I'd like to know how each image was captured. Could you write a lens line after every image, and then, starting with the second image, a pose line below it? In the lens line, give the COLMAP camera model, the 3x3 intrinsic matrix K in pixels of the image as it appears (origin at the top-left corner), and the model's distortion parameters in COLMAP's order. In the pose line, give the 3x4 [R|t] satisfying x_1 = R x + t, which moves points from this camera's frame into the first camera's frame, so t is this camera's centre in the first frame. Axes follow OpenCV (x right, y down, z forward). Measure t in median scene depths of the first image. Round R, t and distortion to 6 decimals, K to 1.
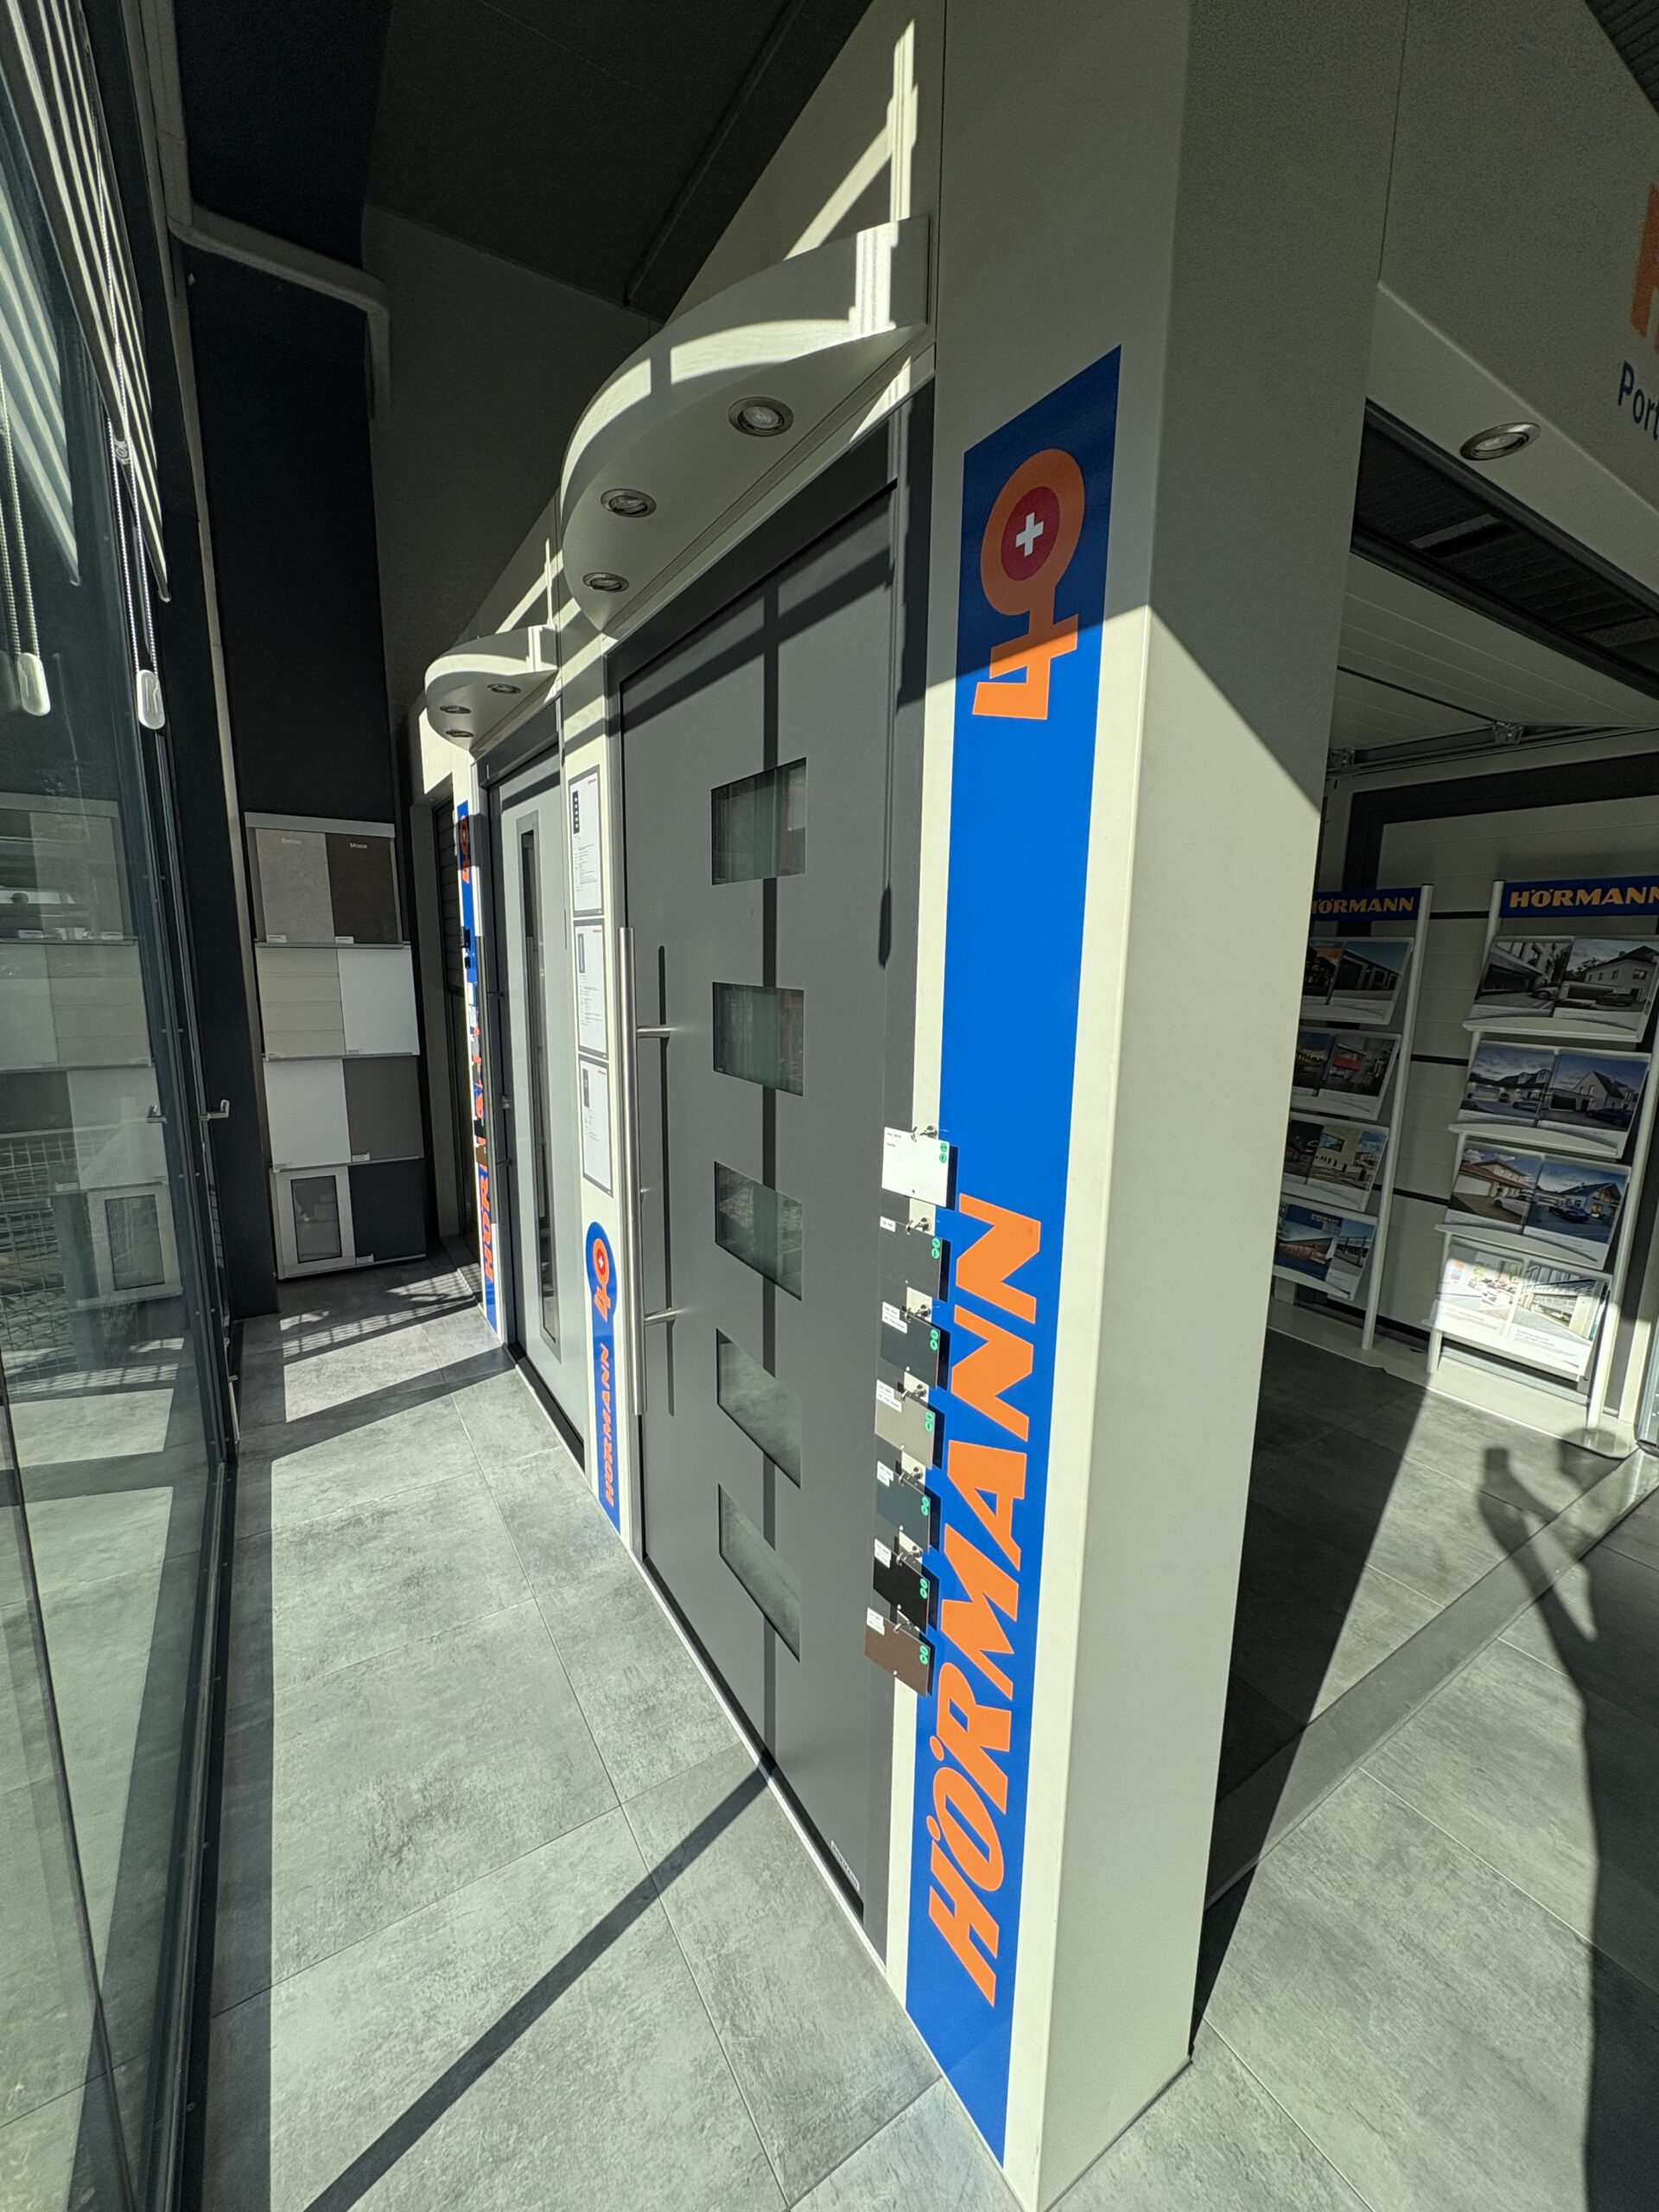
lens RADIAL K [[873.2, 0, 829.5], [0, 873.2, 1106.0], [0, 0, 1]] dist [0.001517, -0.000160]
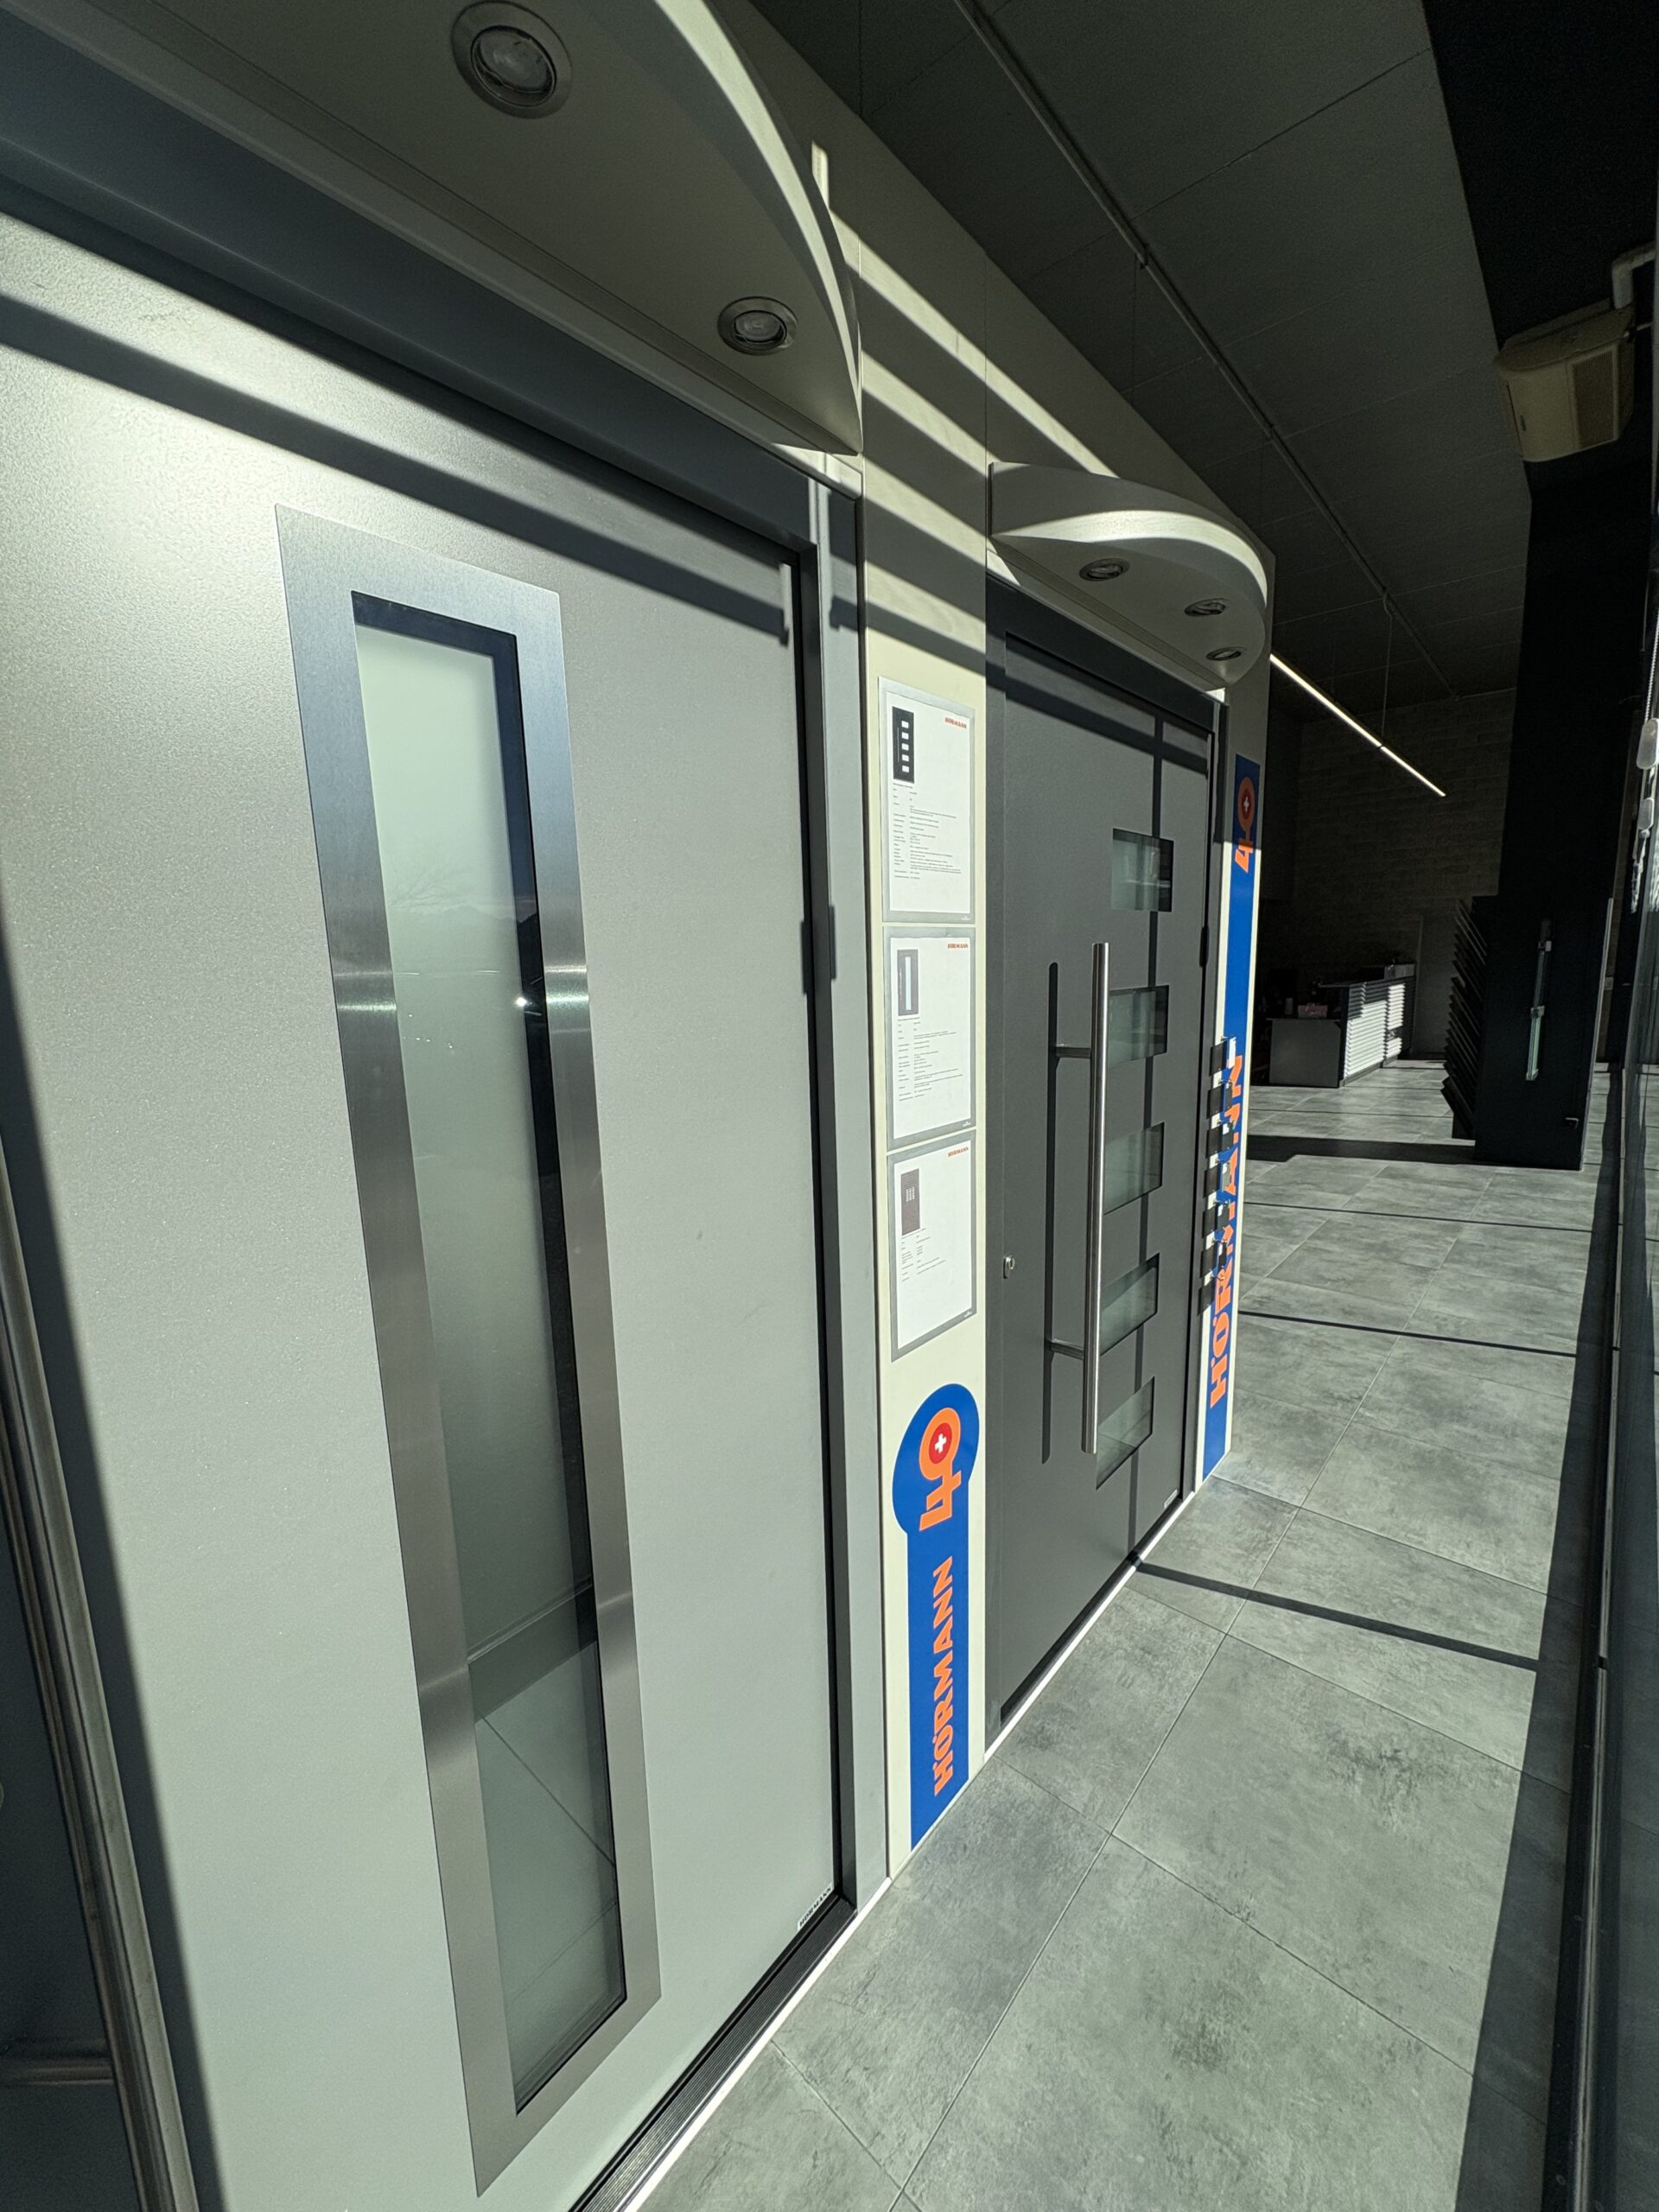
lens RADIAL K [[878.8, 0, 829.0], [0, 878.8, 1102.2], [0, 0, 1]] dist [-0.000865, -0.000080]
pose [[-0.267556, -0.159482, 0.950252, -3.342637], [0.188821, 0.958407, 0.214016, -0.917210], [-0.944860, 0.236689, -0.226314, 4.704634]]
